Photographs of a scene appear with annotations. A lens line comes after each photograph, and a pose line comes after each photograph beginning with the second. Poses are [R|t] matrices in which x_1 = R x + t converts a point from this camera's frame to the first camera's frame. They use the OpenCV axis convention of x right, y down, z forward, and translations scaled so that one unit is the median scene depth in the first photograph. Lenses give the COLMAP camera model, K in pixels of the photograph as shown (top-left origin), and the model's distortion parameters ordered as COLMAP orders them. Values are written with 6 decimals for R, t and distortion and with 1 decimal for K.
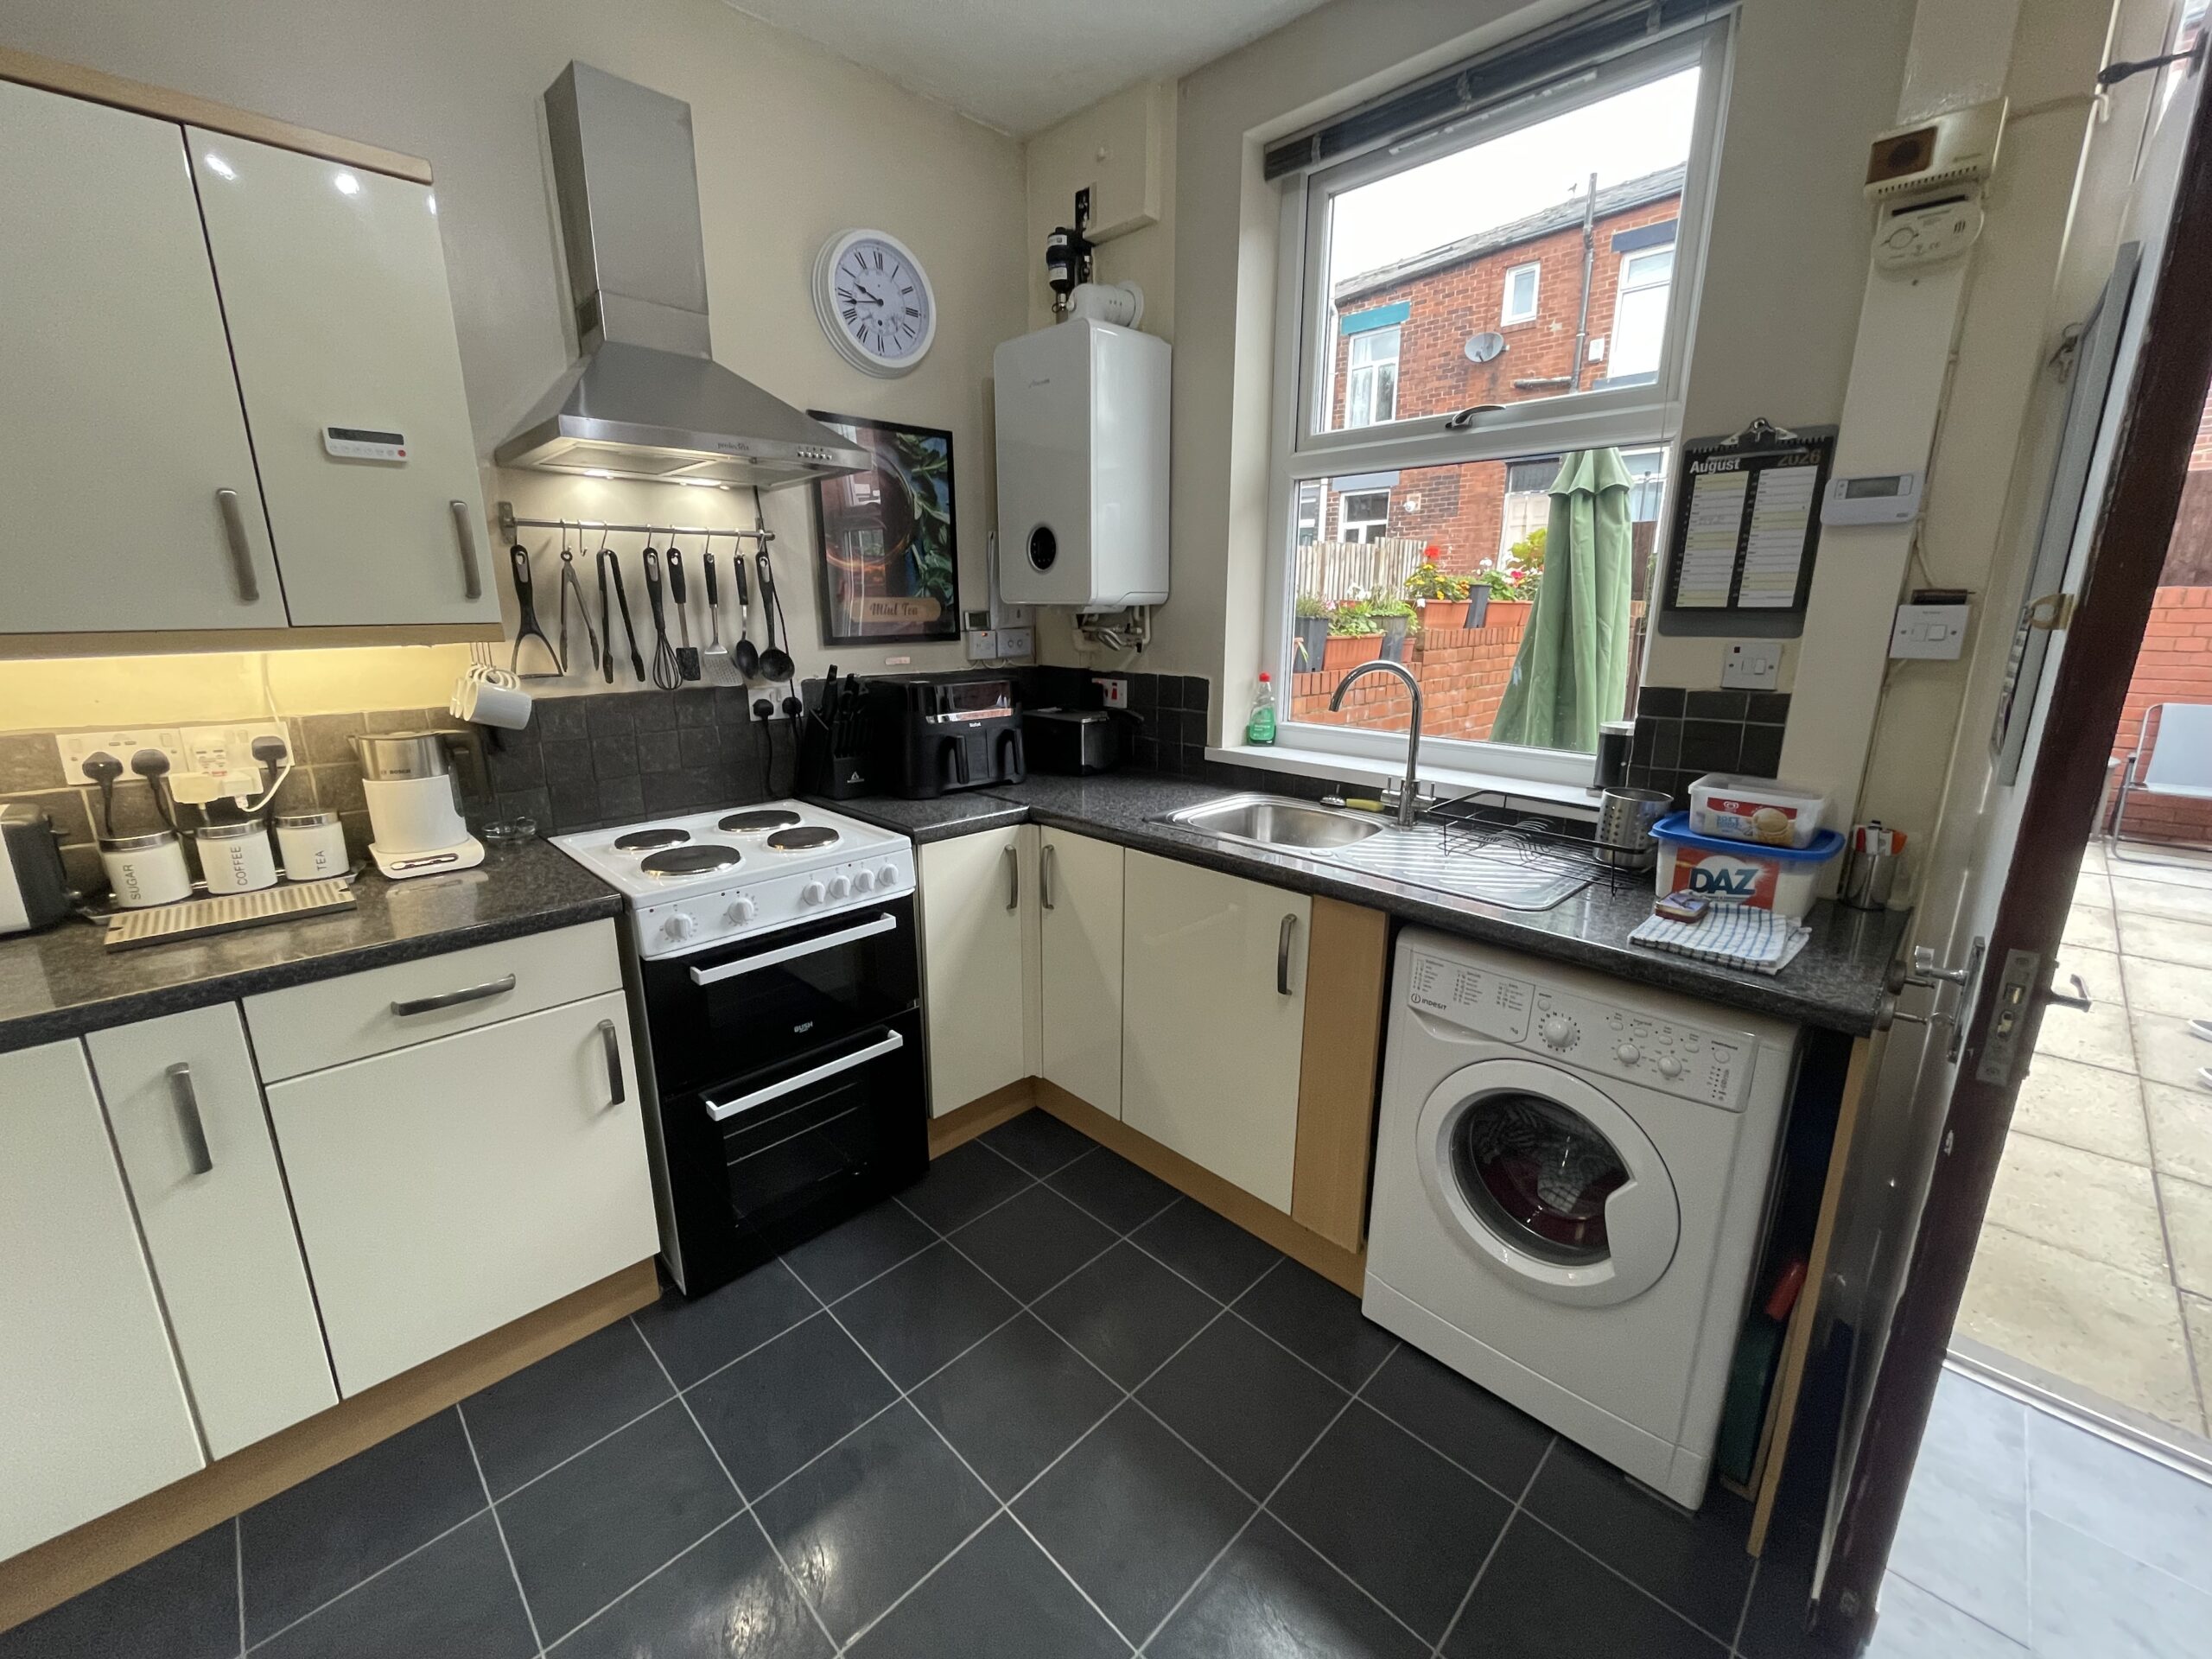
lens RADIAL K [[892.7, 0, 1103.2], [0, 892.7, 824.0], [0, 0, 1]] dist [-0.002736, 0.000402]
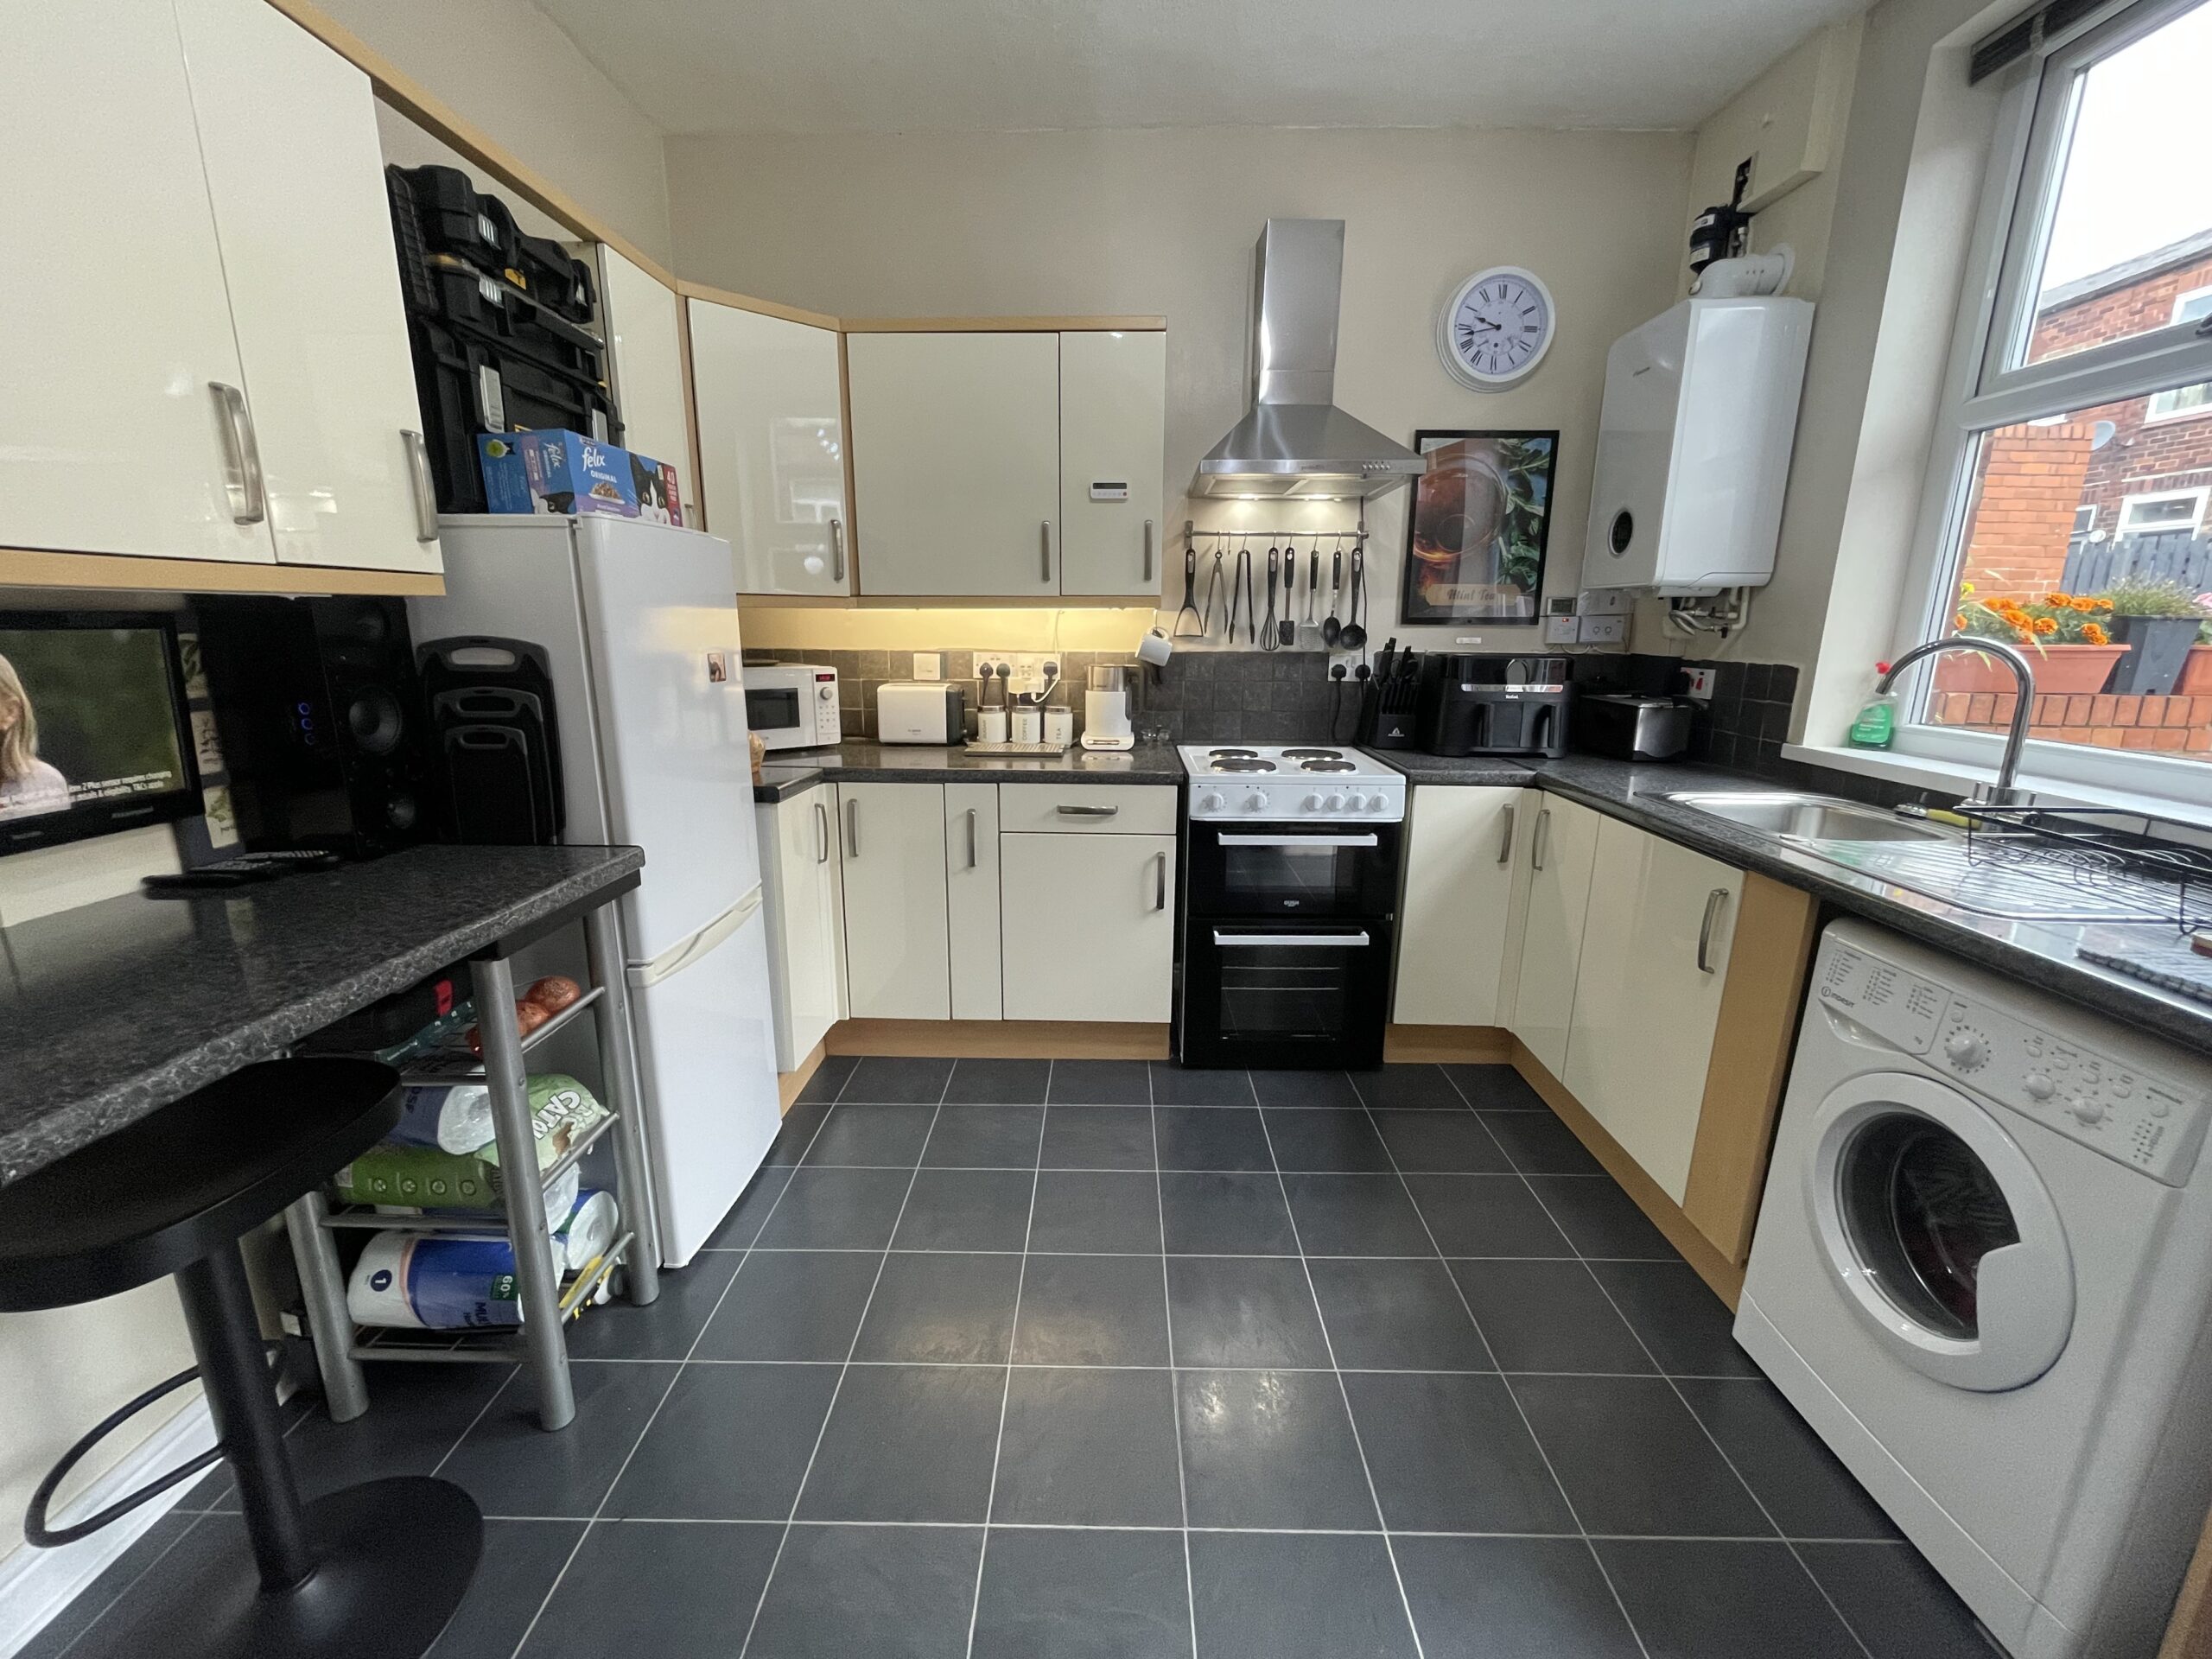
lens RADIAL K [[892.7, 0, 1103.2], [0, 892.7, 824.0], [0, 0, 1]] dist [-0.002736, 0.000402]
pose [[0.698867, 0.164511, -0.696076, 0.342827], [-0.179519, 0.982382, 0.051937, 0.087936], [0.692357, 0.088662, 0.716087, -0.138056]]
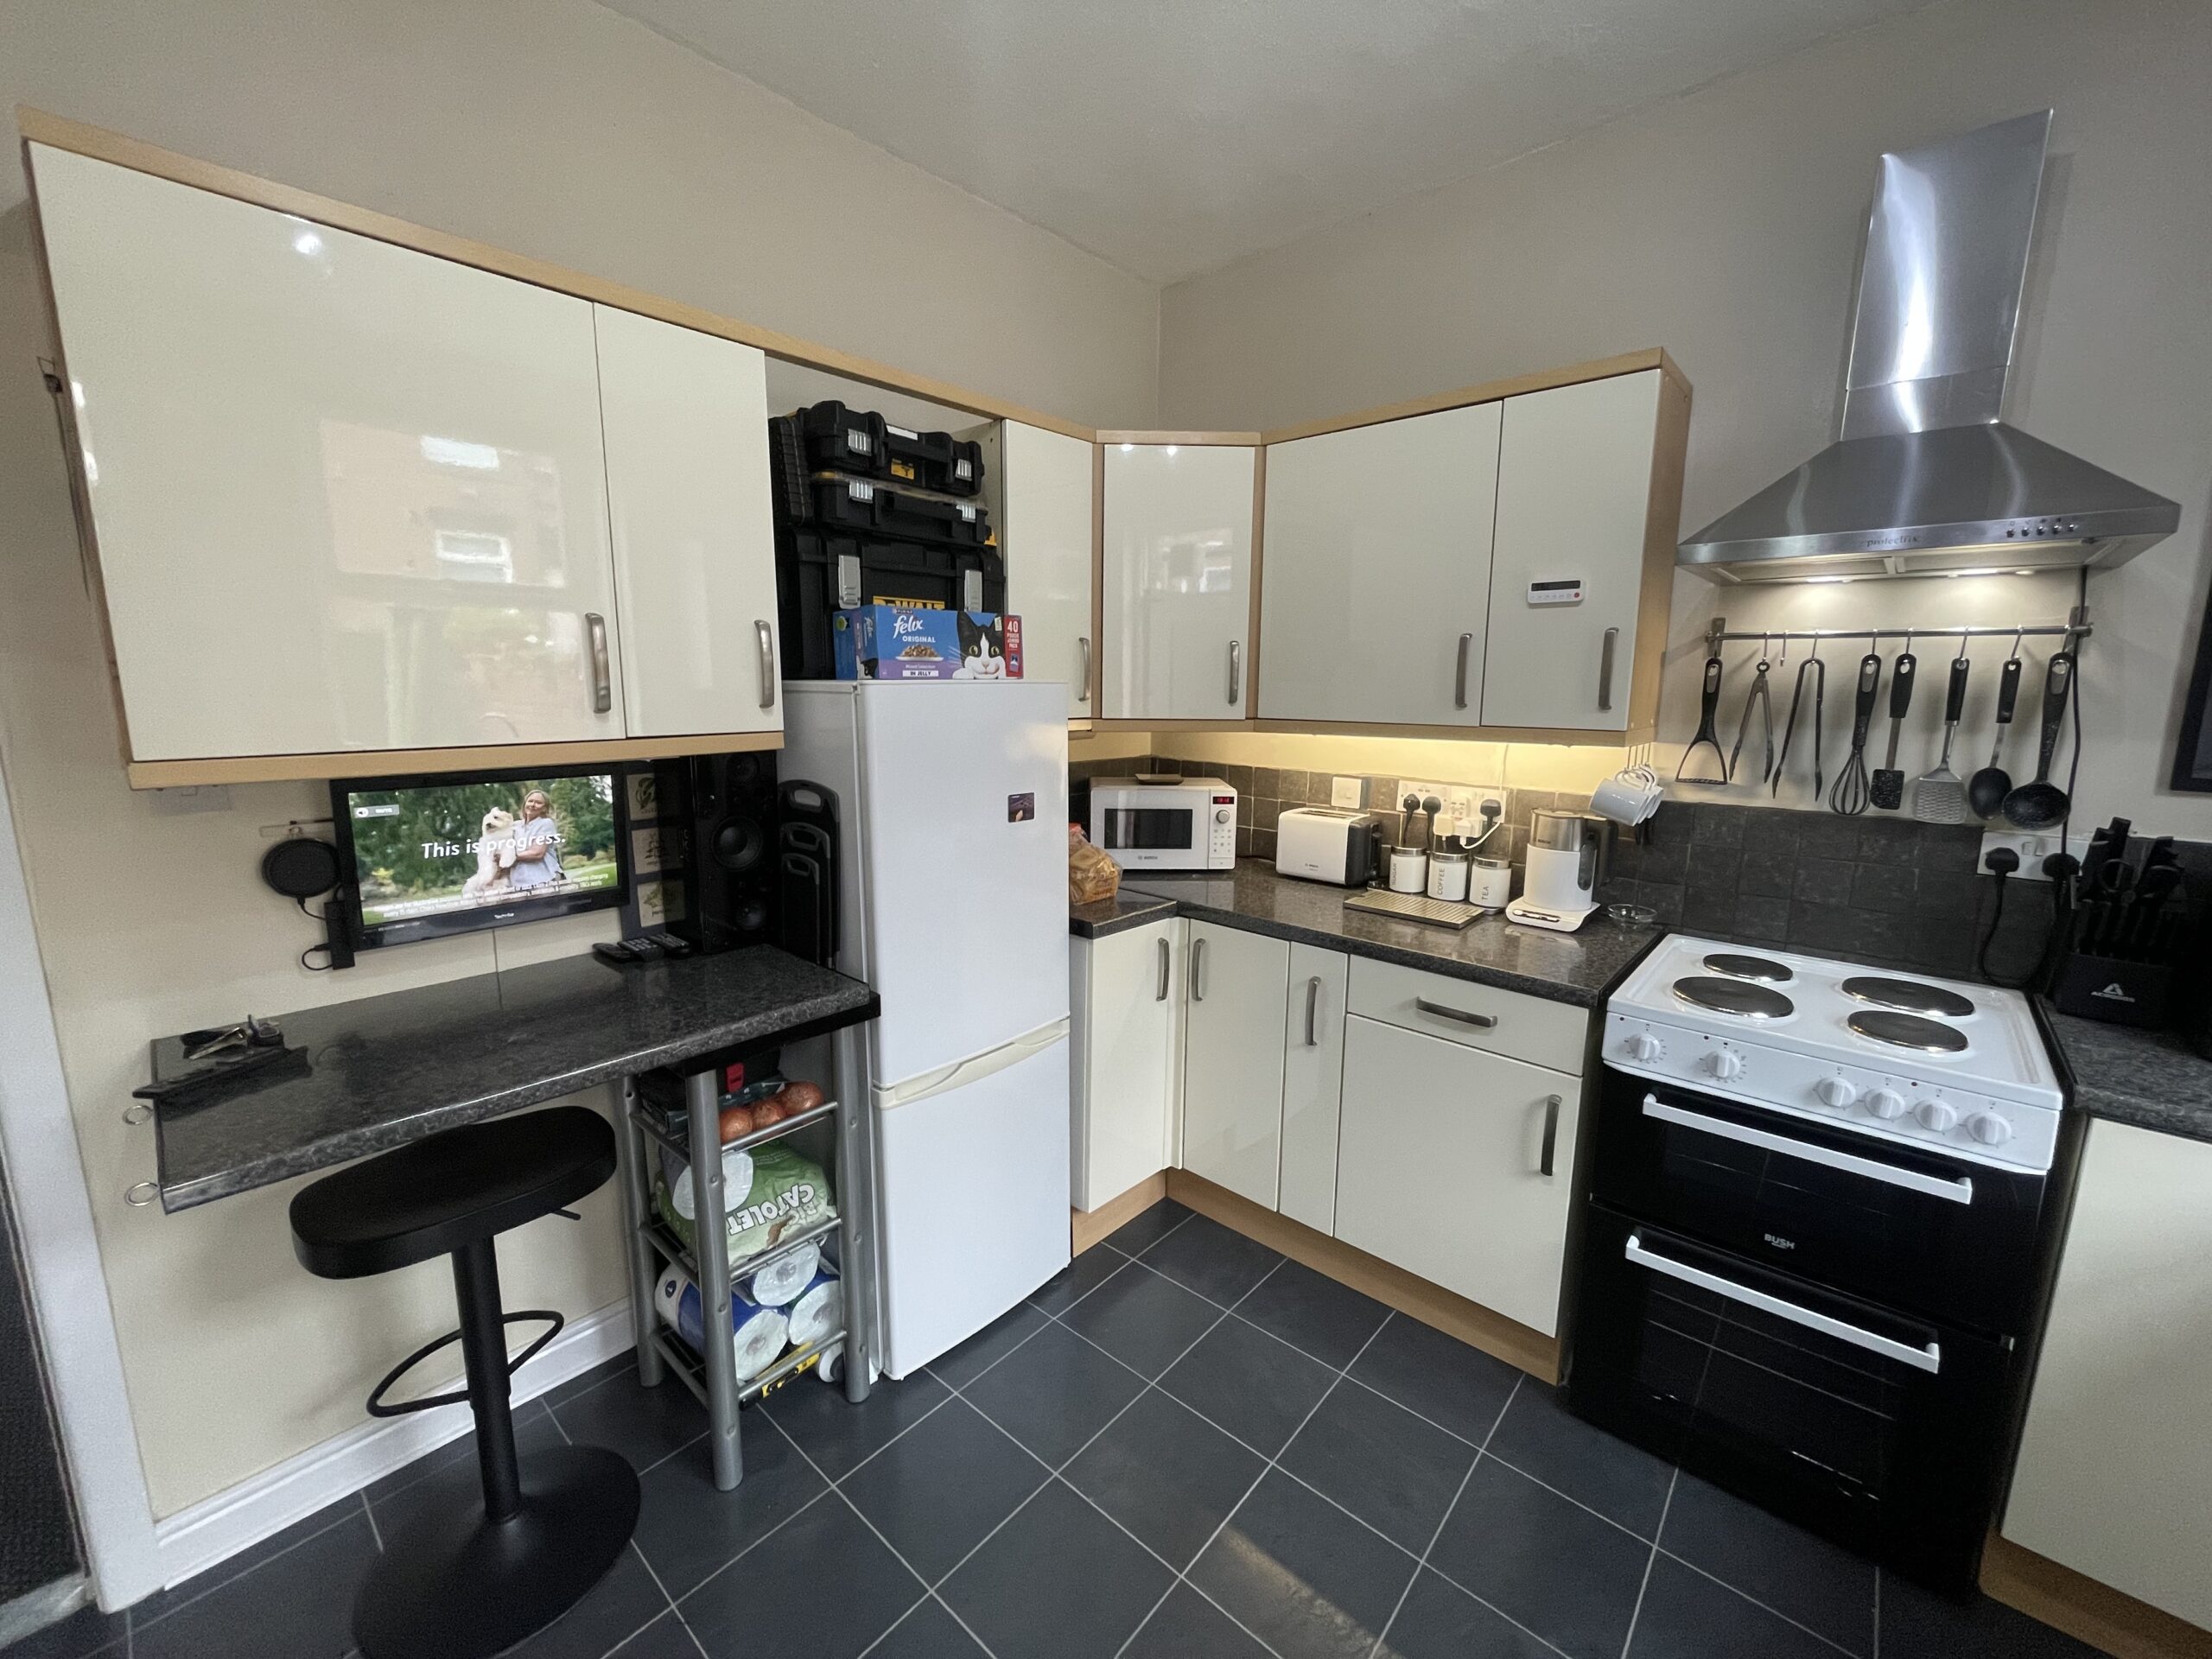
lens RADIAL K [[892.7, 0, 1103.2], [0, 892.7, 824.0], [0, 0, 1]] dist [-0.002736, 0.000402]
pose [[0.062173, 0.165477, -0.984252, 0.330090], [-0.245959, 0.958286, 0.145575, -0.093265], [0.967284, 0.233034, 0.100280, 0.225011]]
